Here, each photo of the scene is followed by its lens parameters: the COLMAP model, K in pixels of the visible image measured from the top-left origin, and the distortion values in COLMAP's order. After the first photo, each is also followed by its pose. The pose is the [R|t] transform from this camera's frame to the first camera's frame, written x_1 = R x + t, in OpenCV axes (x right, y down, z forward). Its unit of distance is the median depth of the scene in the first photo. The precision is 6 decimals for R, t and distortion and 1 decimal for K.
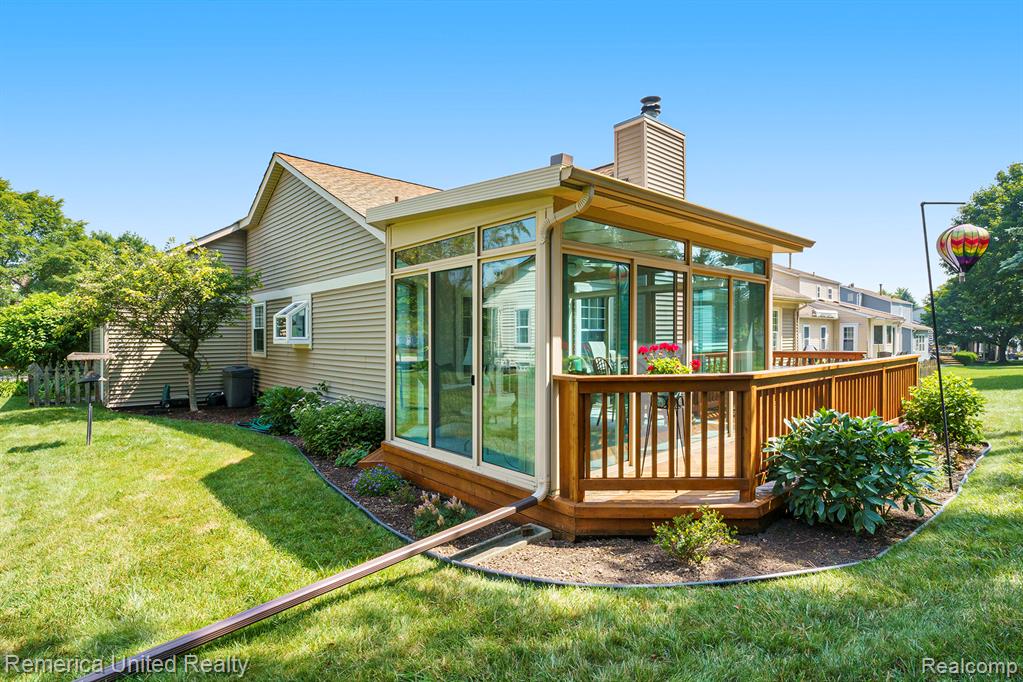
lens RADIAL K [[527.8, 0, 511.5], [0, 527.8, 341.0], [0, 0, 1]] dist [0.001179, 0.000419]
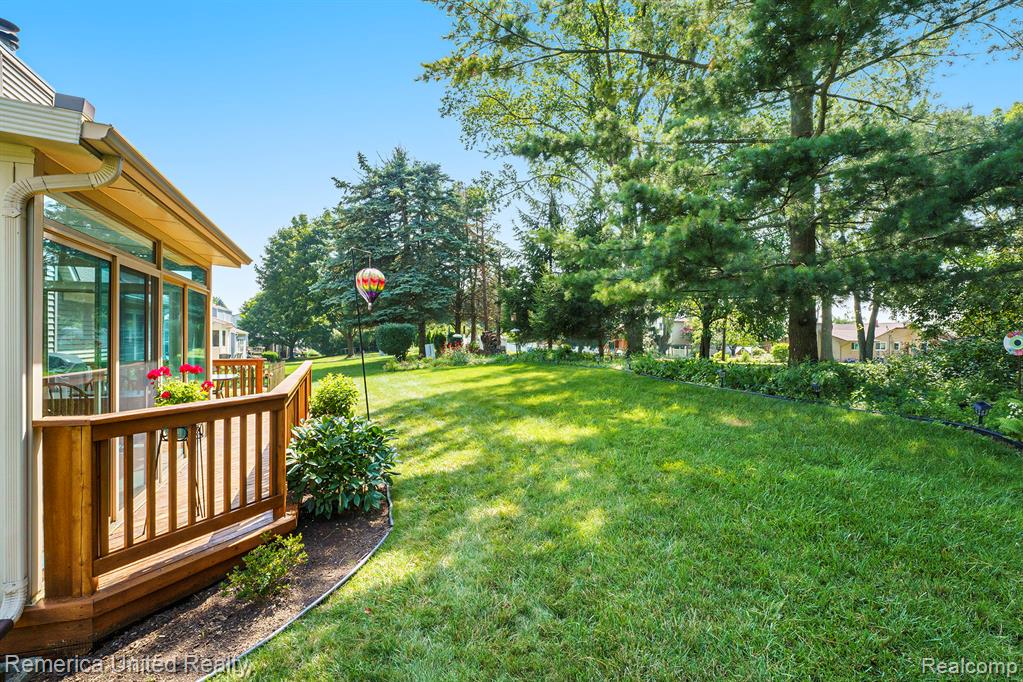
lens RADIAL K [[491.0, 0, 511.5], [0, 491.0, 341.0], [0, 0, 1]] dist [-0.002391, -0.000912]
pose [[0.374330, 0.005061, 0.927282, -0.270641], [-0.003834, 0.999985, -0.003910, -0.035374], [-0.927288, -0.002091, 0.374344, 0.224970]]
